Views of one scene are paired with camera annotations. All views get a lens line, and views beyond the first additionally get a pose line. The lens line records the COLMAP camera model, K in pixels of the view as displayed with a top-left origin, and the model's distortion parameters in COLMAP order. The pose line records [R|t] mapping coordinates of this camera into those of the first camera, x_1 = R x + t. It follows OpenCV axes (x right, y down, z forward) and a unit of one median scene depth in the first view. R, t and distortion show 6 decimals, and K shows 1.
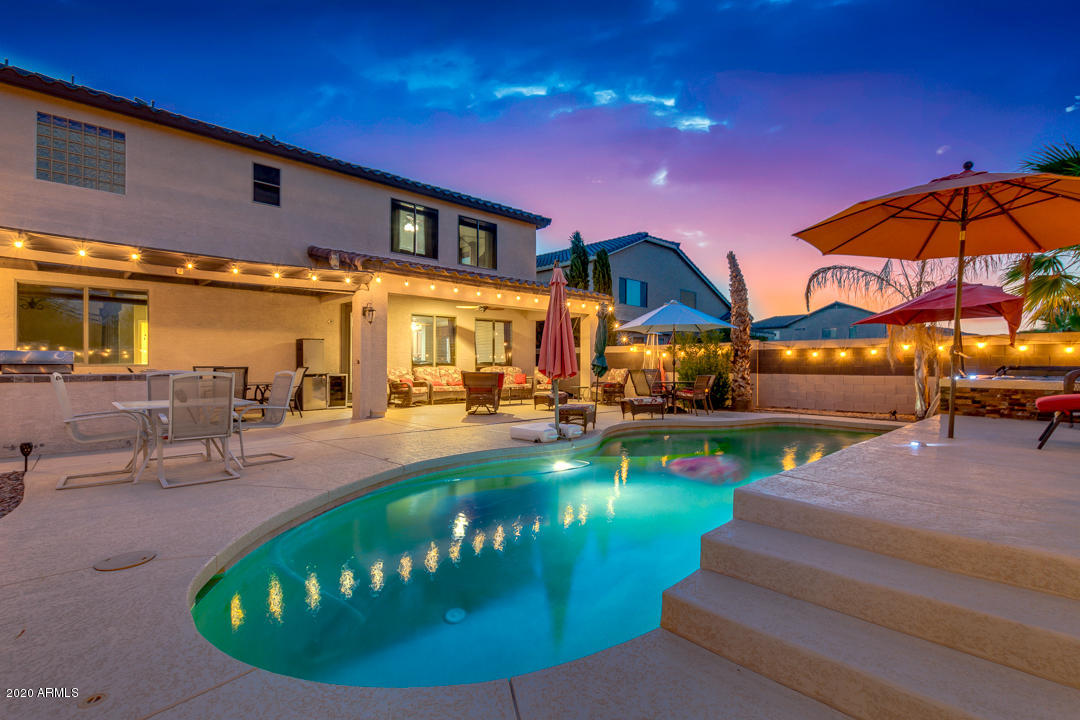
lens RADIAL K [[489.5, 0, 542.2], [0, 489.5, 359.9], [0, 0, 1]] dist [-0.007998, 0.000361]
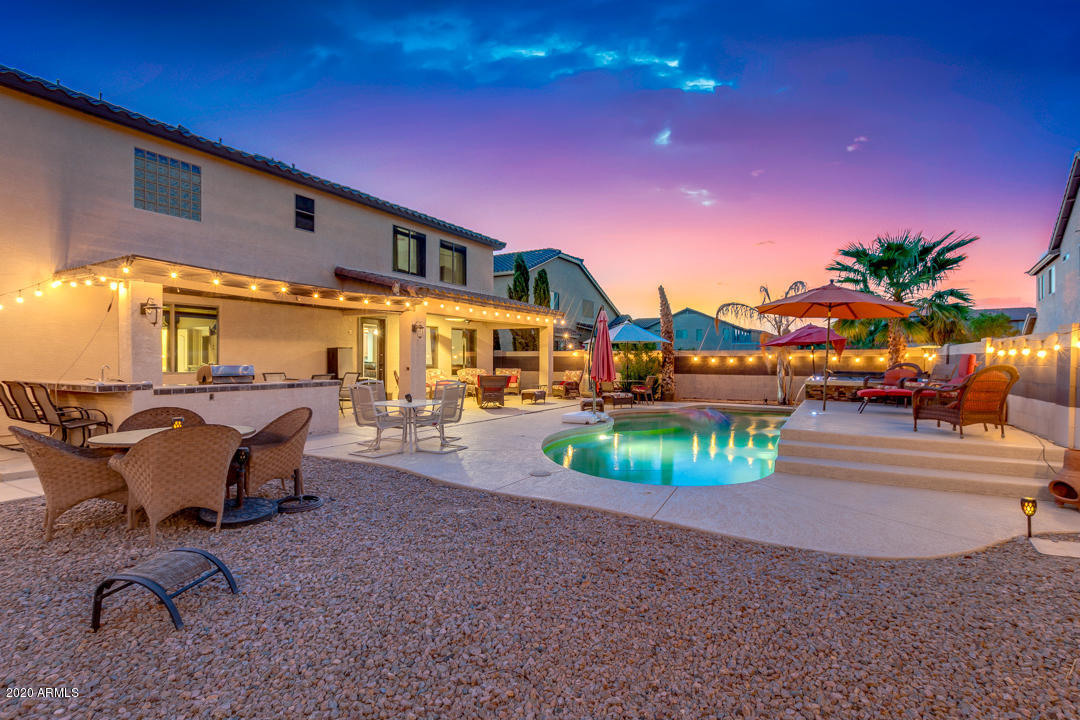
lens RADIAL K [[489.5, 0, 540.0], [0, 489.5, 361.6], [0, 0, 1]] dist [-0.007998, 0.000361]
pose [[0.963562, -0.000383, 0.267485, -0.299371], [-0.003177, 0.999912, 0.012877, -0.023888], [-0.267467, -0.013258, 0.963476, -0.228003]]
